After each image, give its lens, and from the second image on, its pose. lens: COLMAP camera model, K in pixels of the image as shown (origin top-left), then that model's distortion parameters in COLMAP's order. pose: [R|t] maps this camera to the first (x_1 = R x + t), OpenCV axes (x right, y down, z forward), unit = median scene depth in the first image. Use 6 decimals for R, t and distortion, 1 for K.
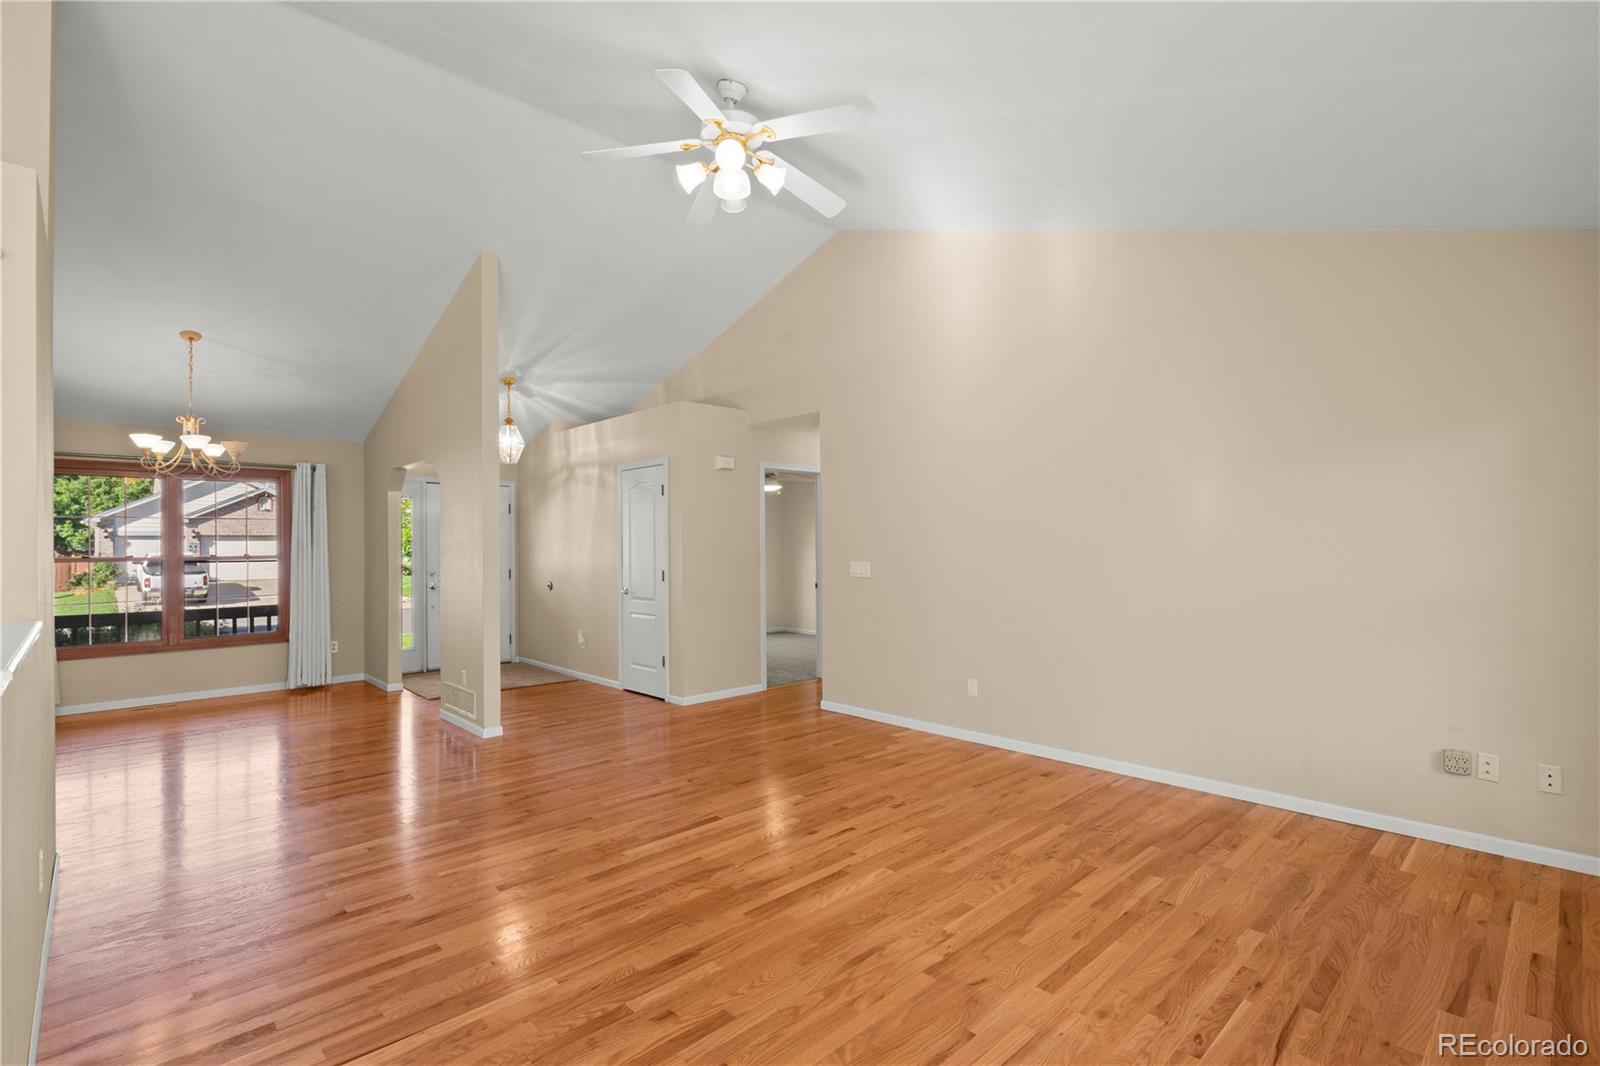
lens RADIAL K [[742.5, 0, 800.0], [0, 742.5, 540.2], [0, 0, 1]] dist [-0.003146, -0.000367]
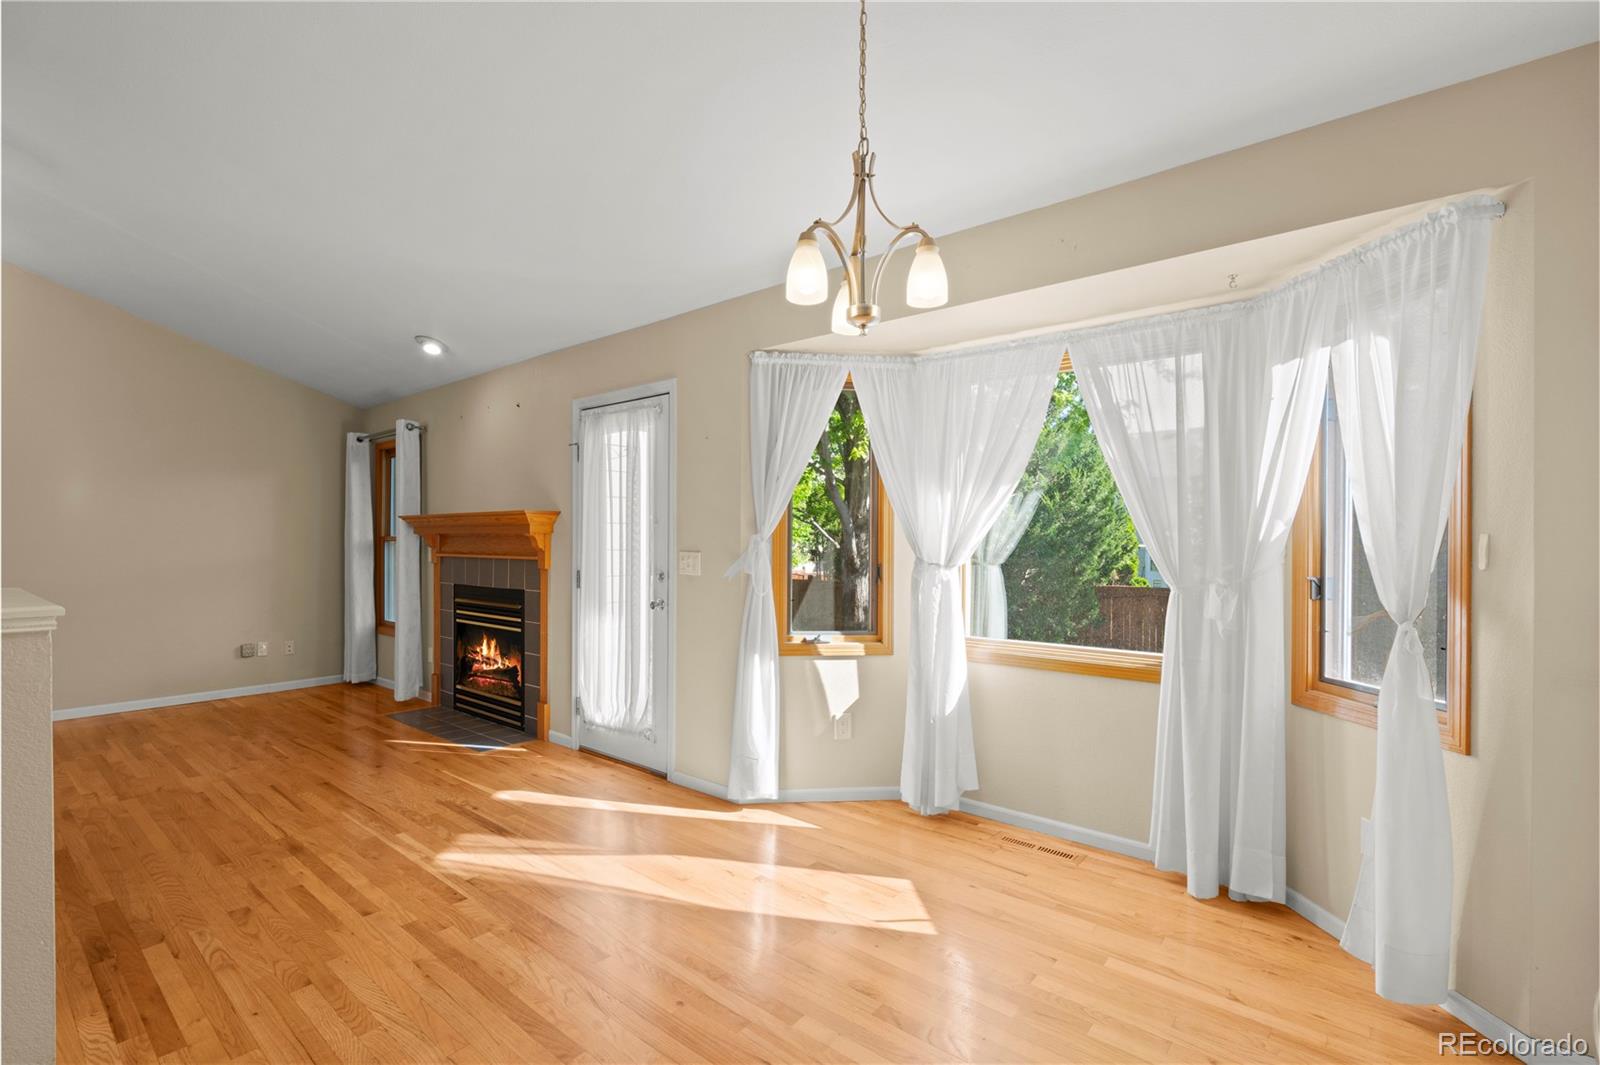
lens RADIAL K [[716.3, 0, 800.7], [0, 716.3, 550.1], [0, 0, 1]] dist [-0.001190, -0.000123]
pose [[-0.121513, -0.003242, 0.992585, -0.763786], [-0.012025, 0.999926, 0.001794, 0.019756], [-0.992517, -0.011718, -0.121543, -0.113839]]
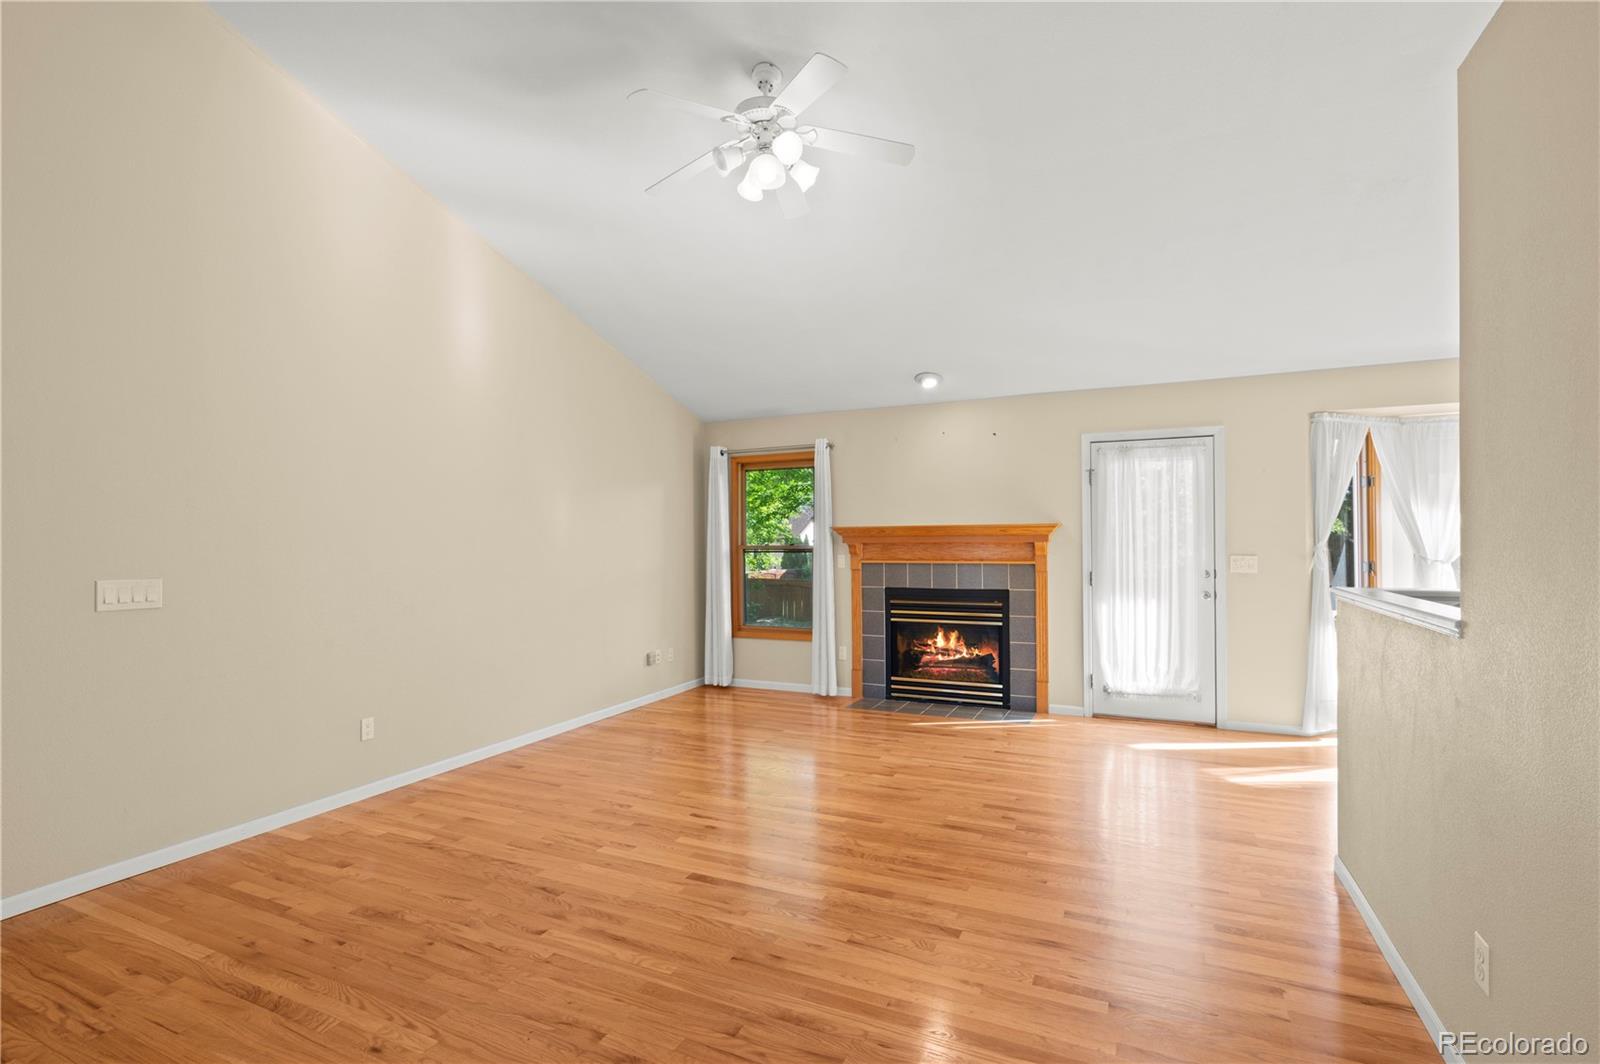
lens RADIAL K [[742.5, 0, 800.0], [0, 742.5, 539.2], [0, 0, 1]] dist [-0.003146, -0.000367]
pose [[-0.369139, 0.011860, 0.929299, -0.743794], [0.003597, 0.999929, -0.011333, 0.010726], [-0.929367, -0.000841, -0.369155, 0.966327]]
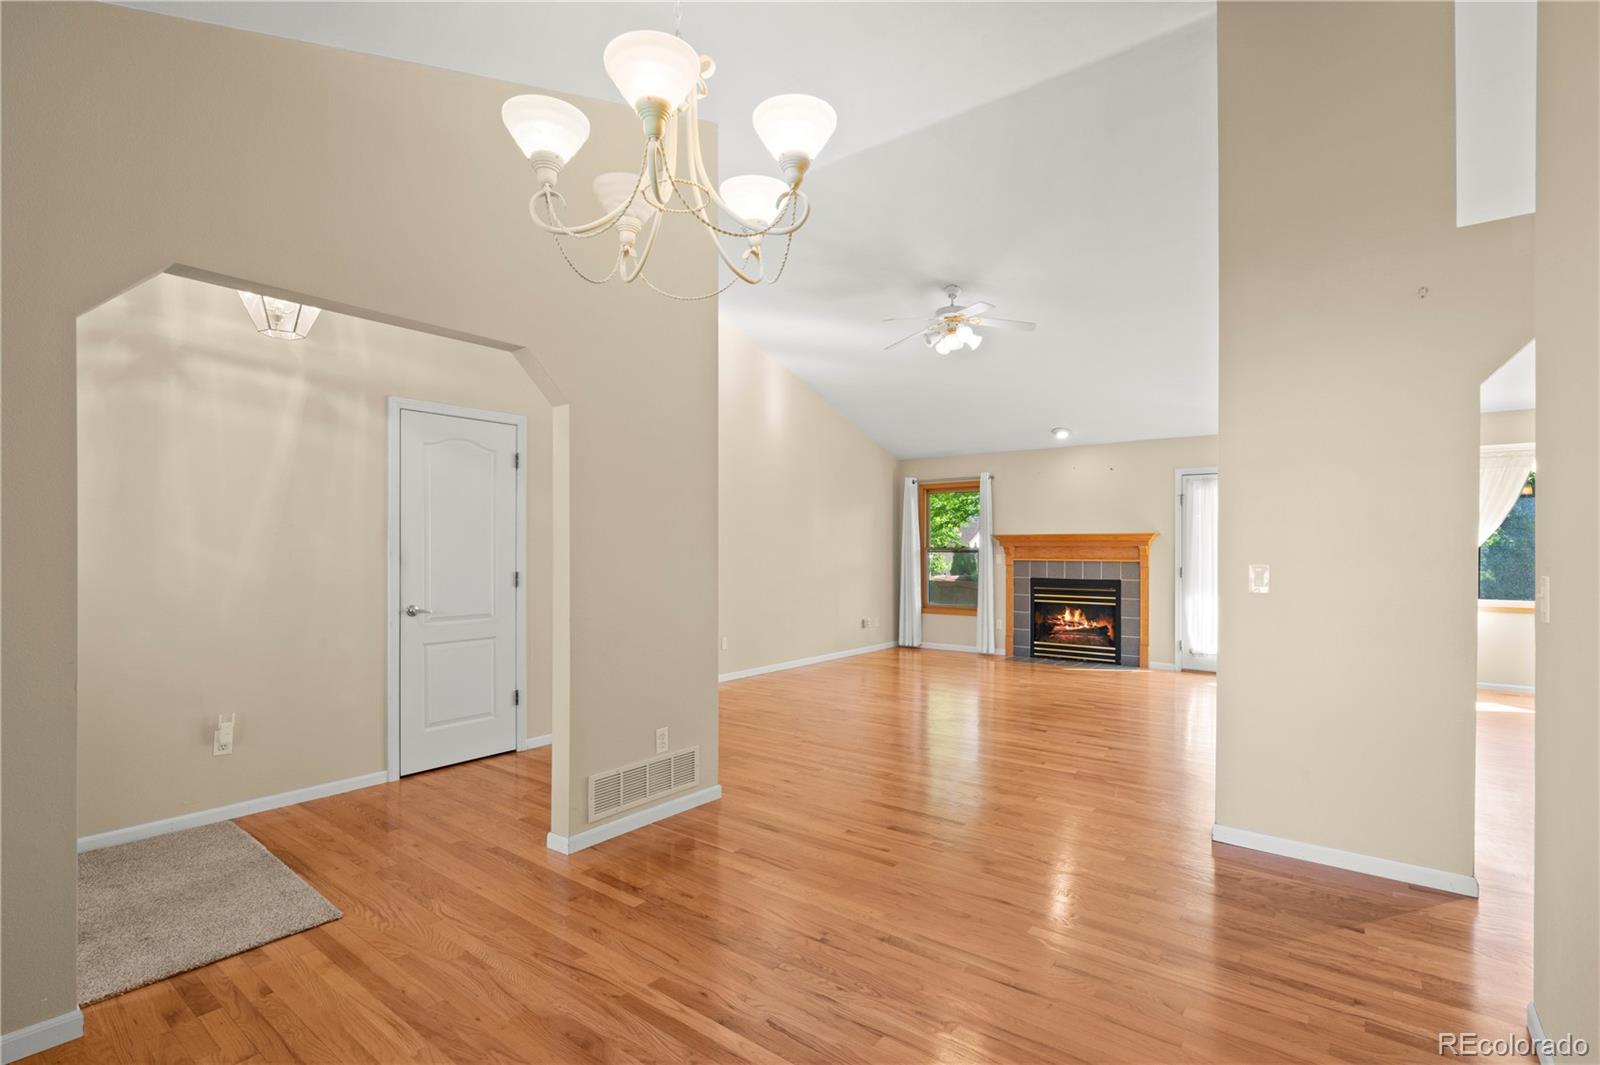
lens RADIAL K [[761.3, 0, 807.6], [0, 761.3, 554.2], [0, 0, 1]] dist [-0.002440, -0.000215]
pose [[-0.168038, 0.001298, 0.985780, -1.379716], [-0.007419, 0.999969, -0.002582, 0.032840], [-0.985753, -0.007748, -0.168024, 1.218068]]
